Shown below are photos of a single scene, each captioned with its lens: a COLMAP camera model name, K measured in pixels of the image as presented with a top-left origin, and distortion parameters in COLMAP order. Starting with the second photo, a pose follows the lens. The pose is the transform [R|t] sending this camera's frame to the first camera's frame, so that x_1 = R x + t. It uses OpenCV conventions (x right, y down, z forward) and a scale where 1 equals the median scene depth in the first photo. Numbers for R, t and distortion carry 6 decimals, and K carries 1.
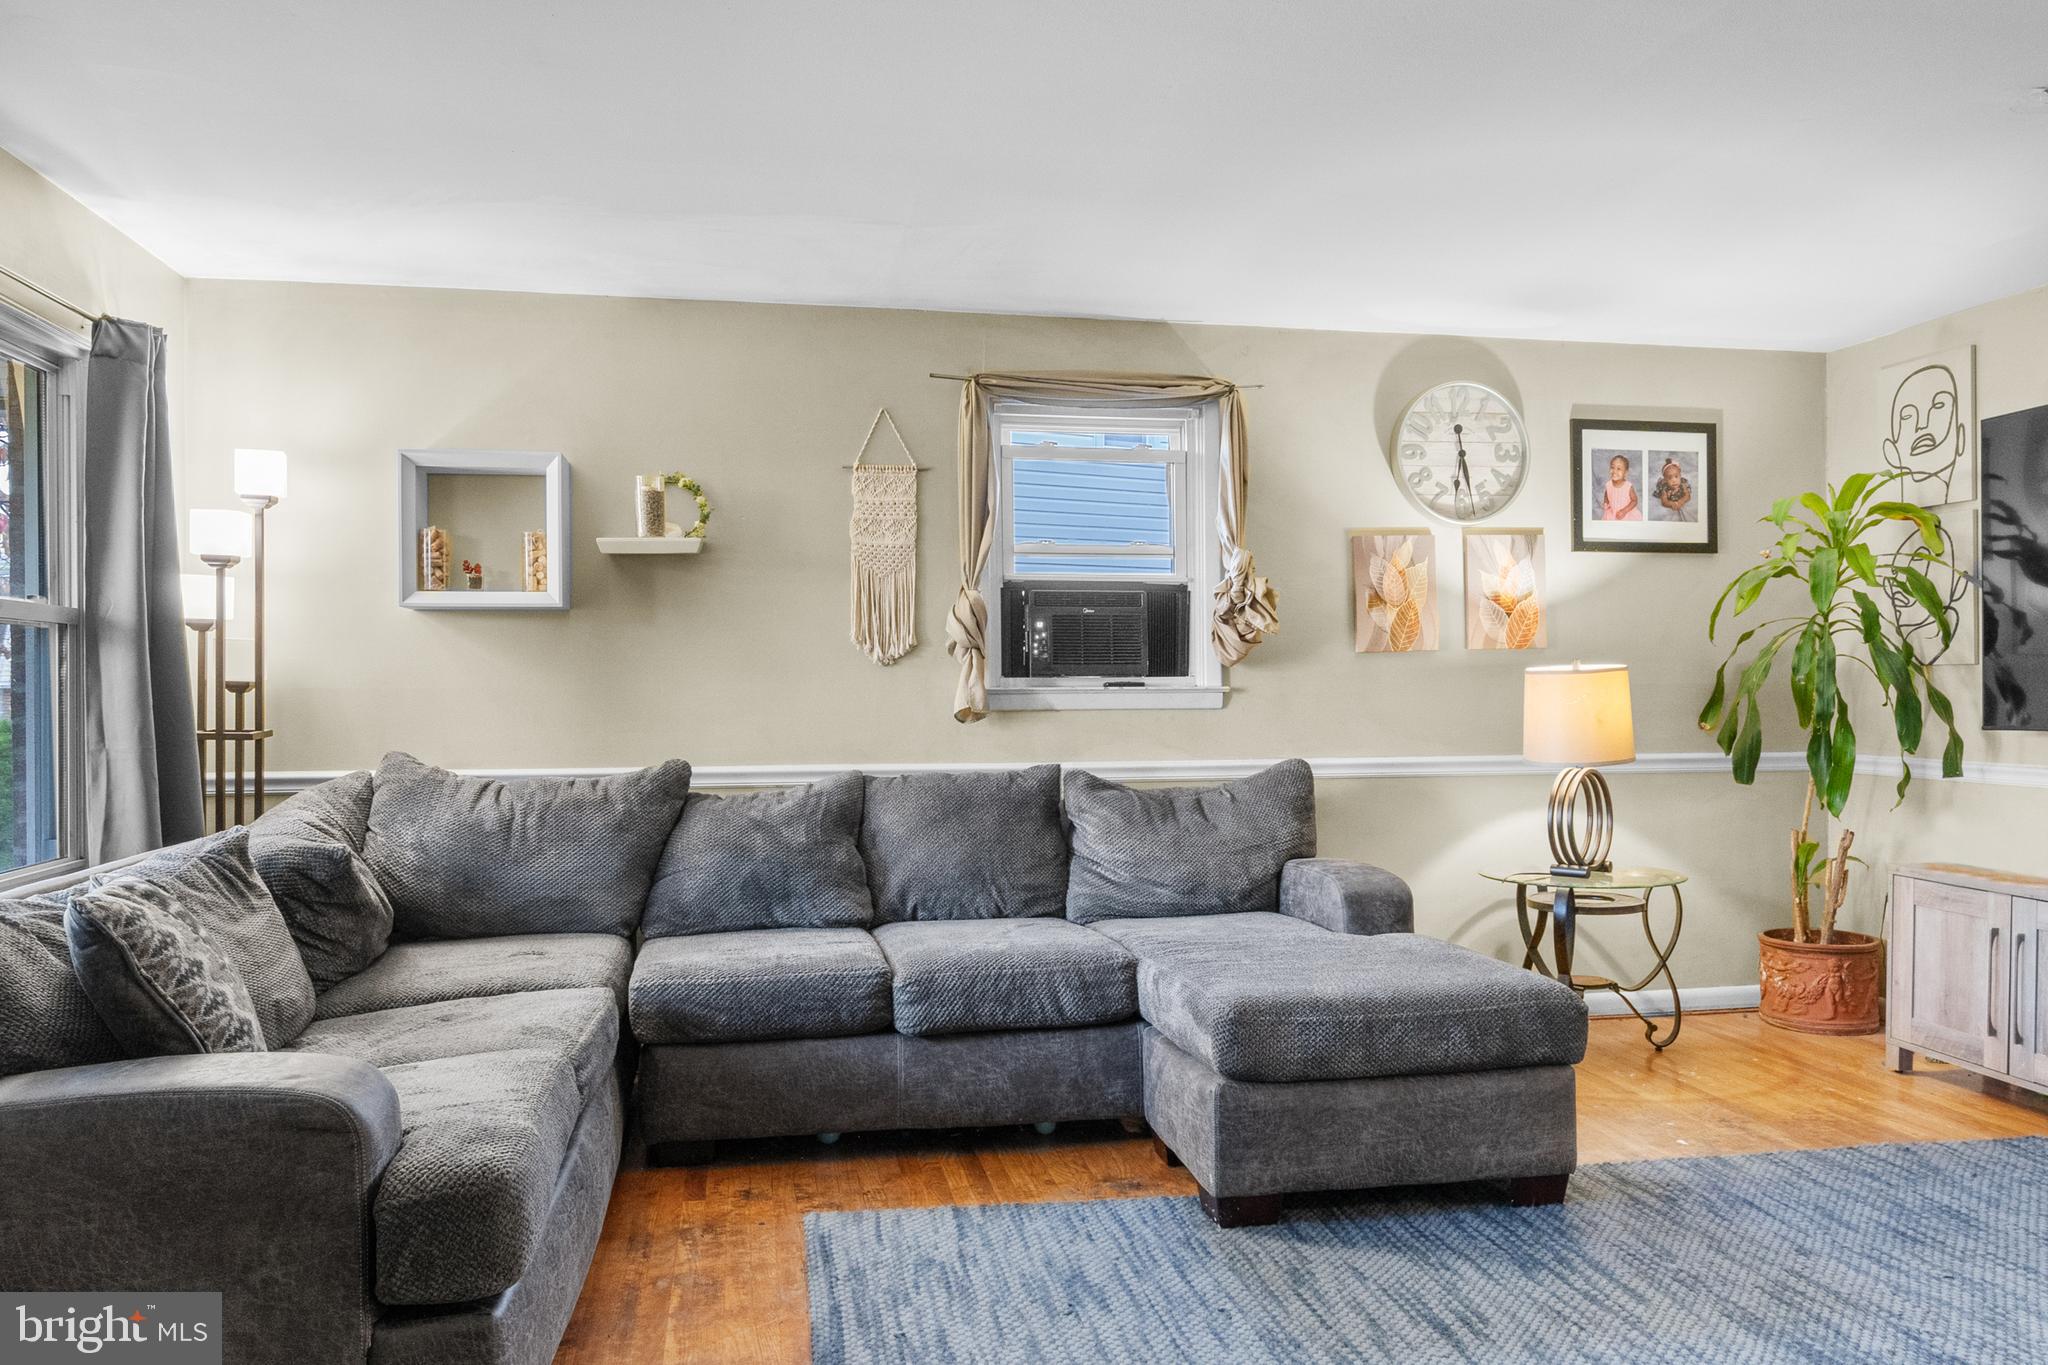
lens RADIAL K [[1472.4, 0, 1010.1], [0, 1472.4, 686.1], [0, 0, 1]] dist [-0.003218, 0.003070]
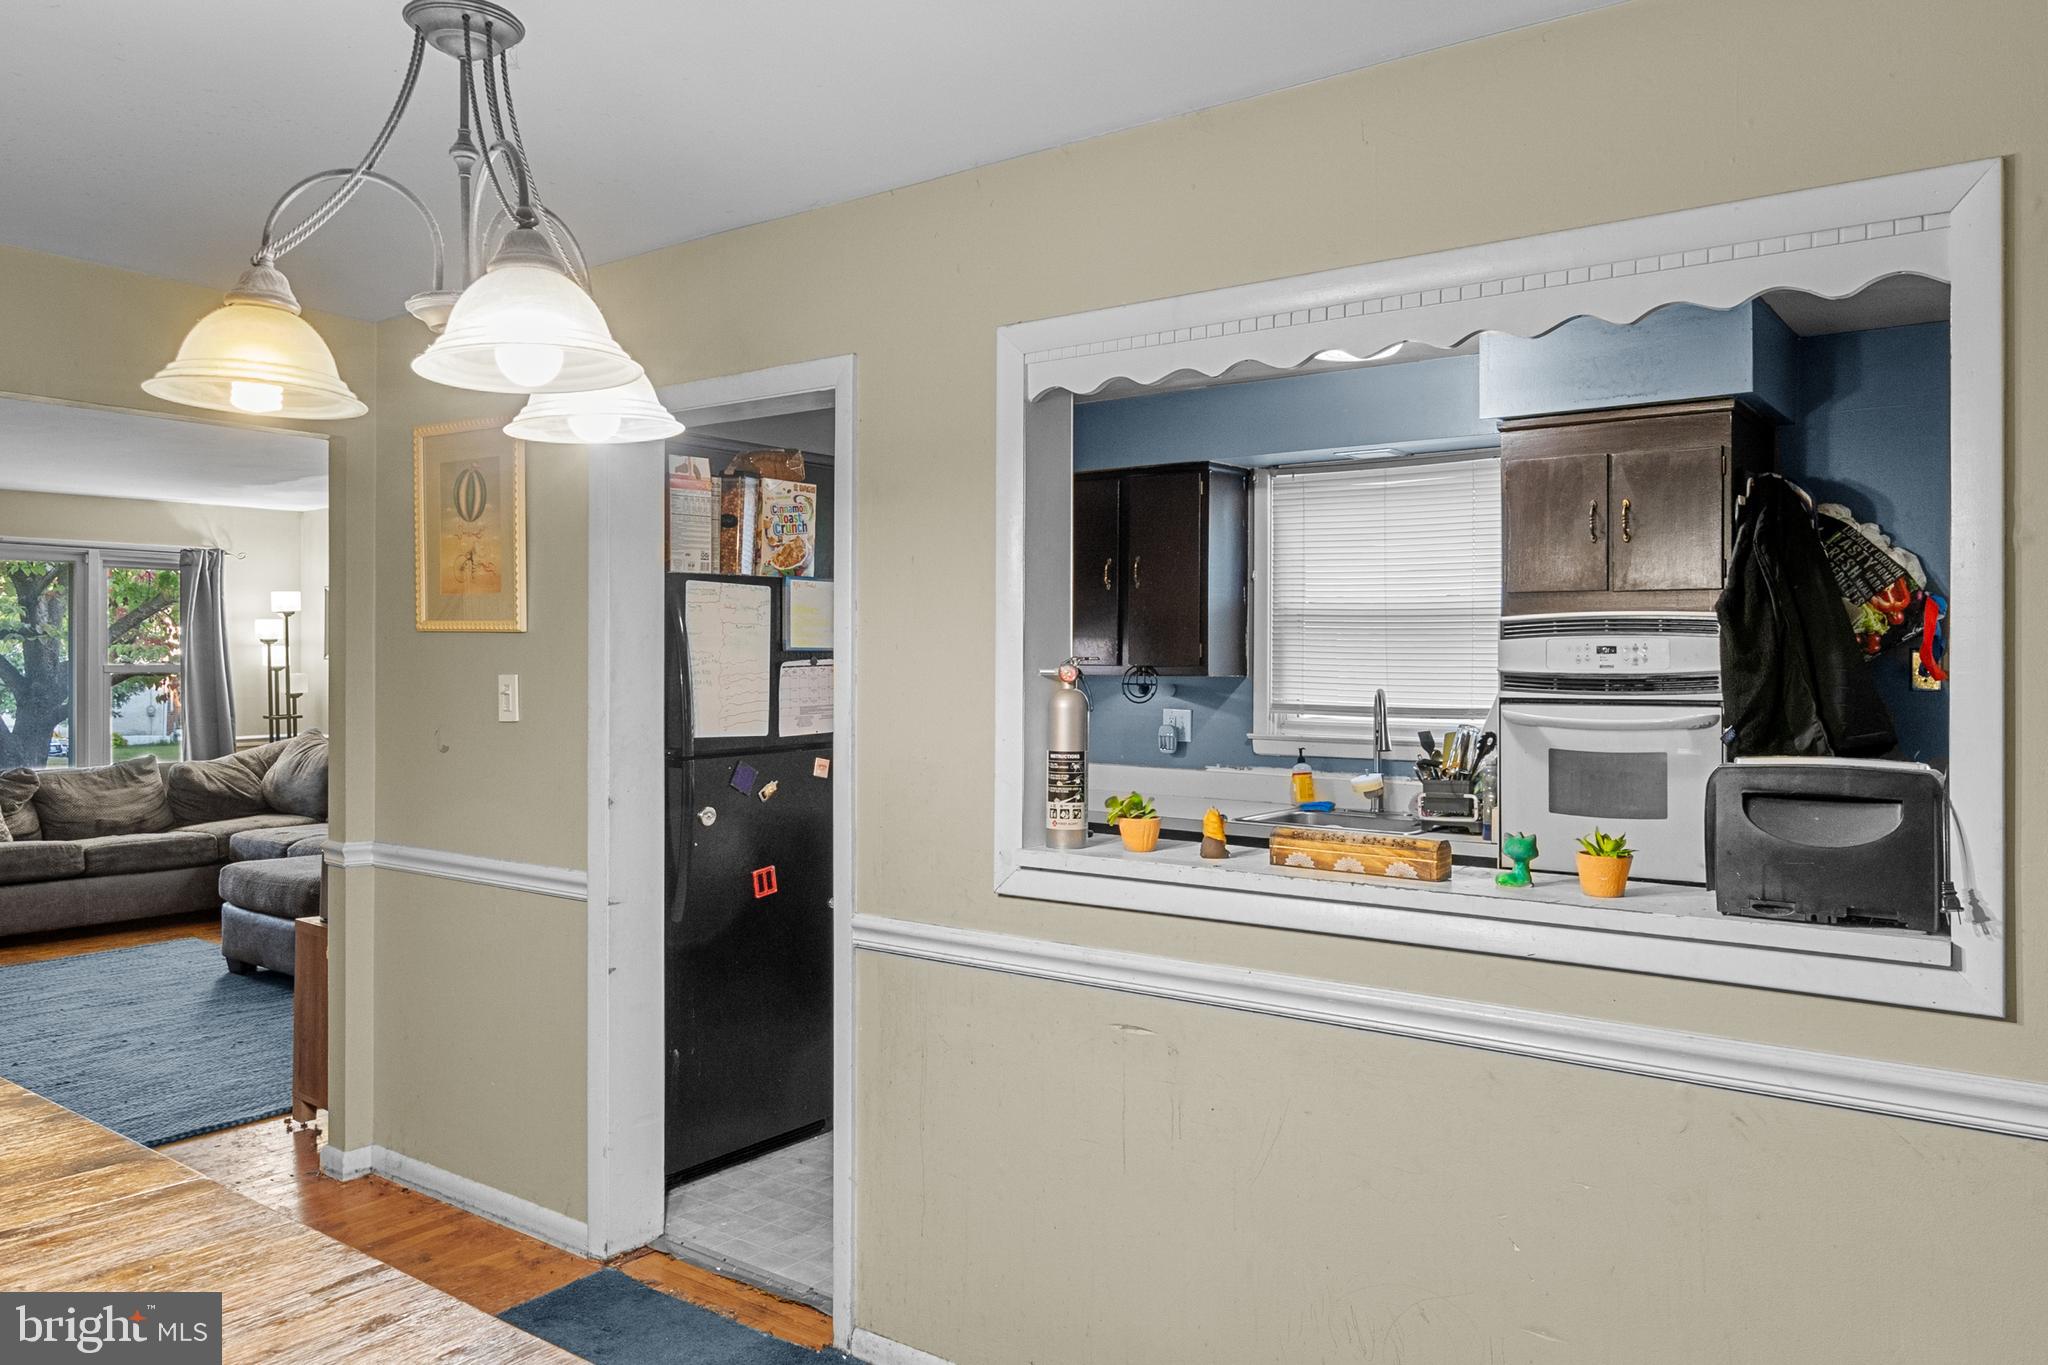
lens RADIAL K [[1446.8, 0, 1031.4], [0, 1446.8, 671.5], [0, 0, 1]] dist [-0.001044, 0.002392]
pose [[0.688062, 0.011904, -0.725554, 1.995055], [-0.001981, 0.999893, 0.014527, -0.076663], [0.725649, -0.008558, 0.688012, 0.331842]]
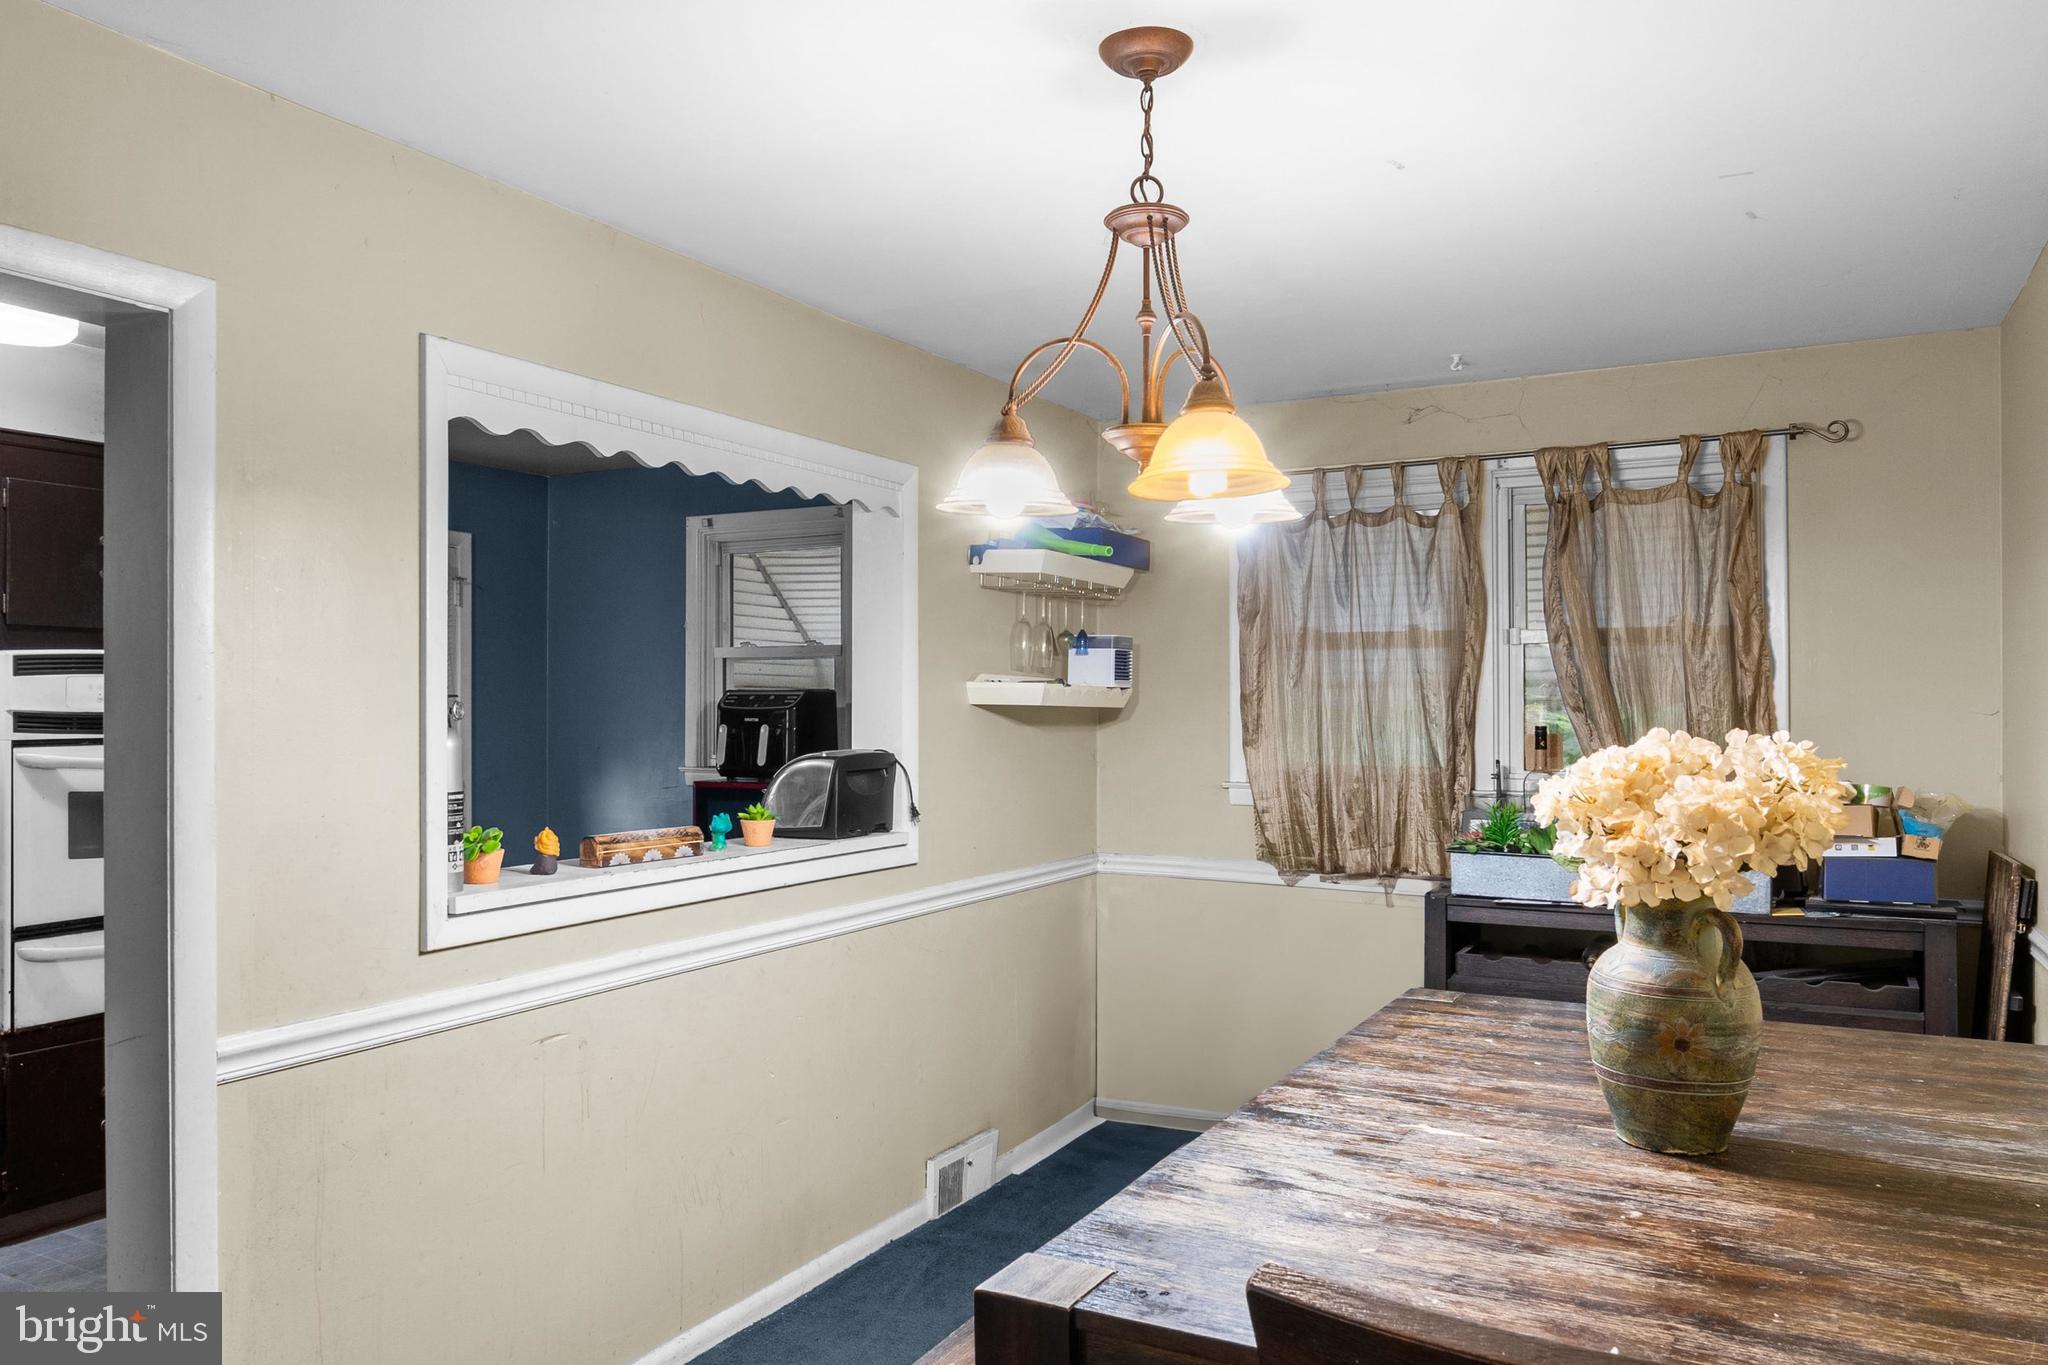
lens RADIAL K [[1448.0, 0, 1031.4], [0, 1448.0, 703.3], [0, 0, 1]] dist [-0.003289, -0.000983]
pose [[0.624909, 0.004155, 0.780687, 1.164968], [-0.004652, 0.999988, -0.001598, -0.068964], [-0.780684, -0.002633, 0.624921, 0.194509]]
